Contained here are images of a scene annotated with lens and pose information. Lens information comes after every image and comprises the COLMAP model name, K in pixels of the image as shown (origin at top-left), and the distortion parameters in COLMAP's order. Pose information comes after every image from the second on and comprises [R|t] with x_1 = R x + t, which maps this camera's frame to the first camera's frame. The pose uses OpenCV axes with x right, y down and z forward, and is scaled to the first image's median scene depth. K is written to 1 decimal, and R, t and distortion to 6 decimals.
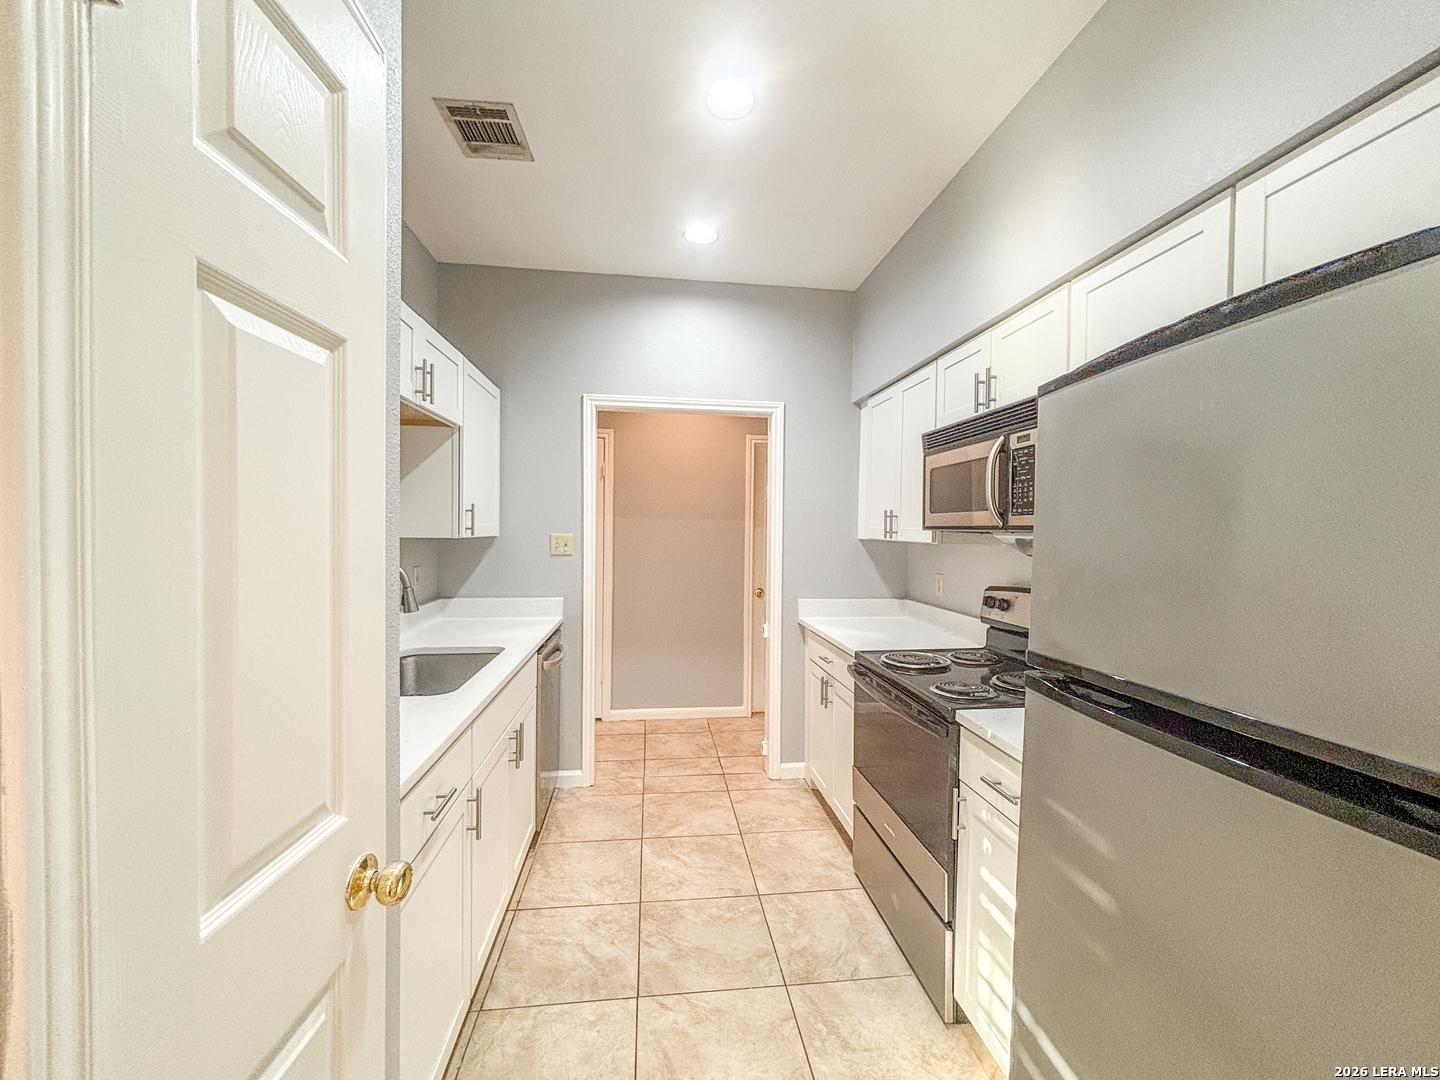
lens RADIAL K [[582.5, 0, 726.7], [0, 582.5, 539.9], [0, 0, 1]] dist [0.001359, -0.001900]
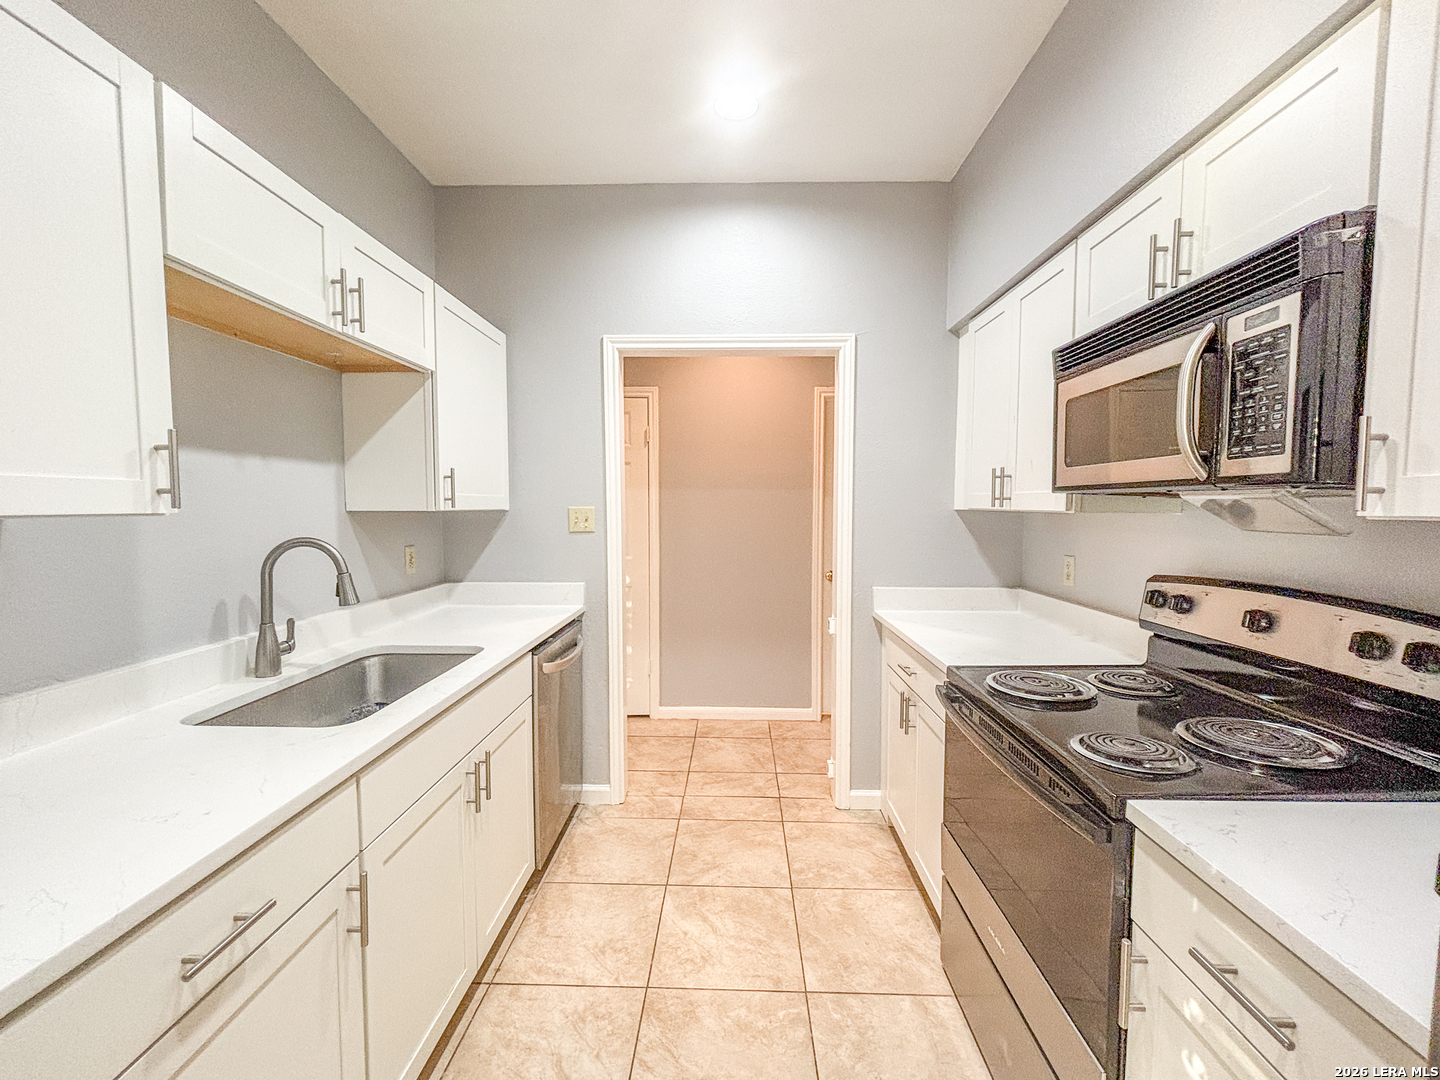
lens RADIAL K [[582.5, 0, 724.4], [0, 582.5, 542.8], [0, 0, 1]] dist [0.001359, -0.001900]
pose [[0.987713, -0.001212, -0.156276, 0.062997], [0.008001, 0.999051, 0.042820, 0.009321], [0.156076, -0.043544, 0.986785, 0.258889]]
